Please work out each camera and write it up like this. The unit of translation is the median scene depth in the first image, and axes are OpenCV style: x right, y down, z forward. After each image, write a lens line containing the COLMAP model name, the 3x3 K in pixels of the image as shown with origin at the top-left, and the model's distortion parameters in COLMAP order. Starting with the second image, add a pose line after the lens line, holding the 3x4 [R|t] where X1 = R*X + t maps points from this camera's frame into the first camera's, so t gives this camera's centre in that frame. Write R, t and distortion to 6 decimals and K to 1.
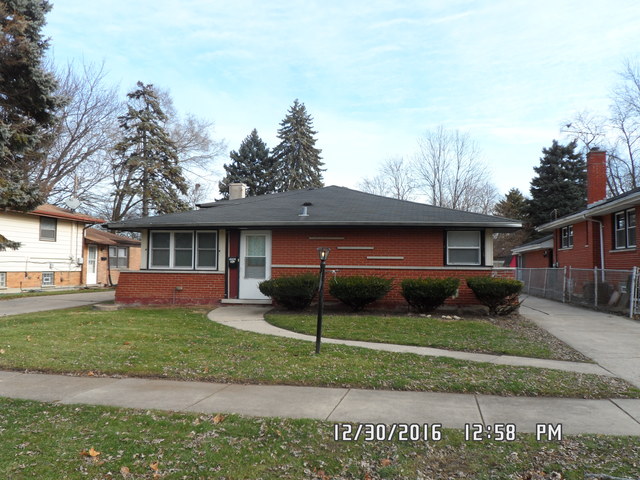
lens RADIAL K [[527.0, 0, 320.0], [0, 527.0, 240.0], [0, 0, 1]] dist [0.003584, 0.003037]
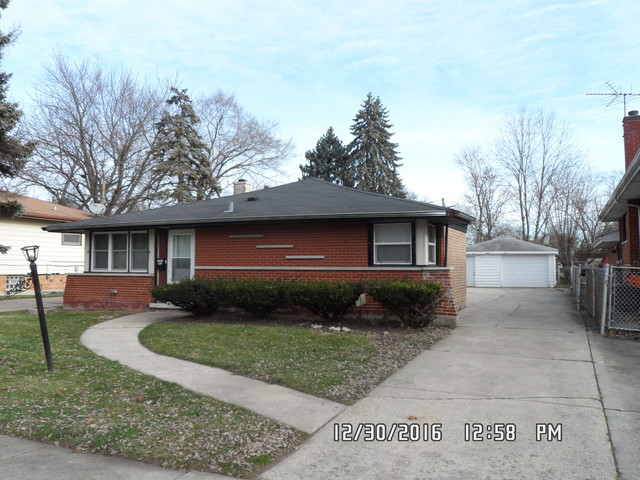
lens RADIAL K [[527.0, 0, 320.0], [0, 527.0, 240.0], [0, 0, 1]] dist [0.003584, 0.003037]
pose [[0.967505, -0.021647, -0.251924, 0.334549], [0.021295, 0.999765, -0.004125, 0.008996], [0.251954, -0.001374, 0.967738, 0.157529]]
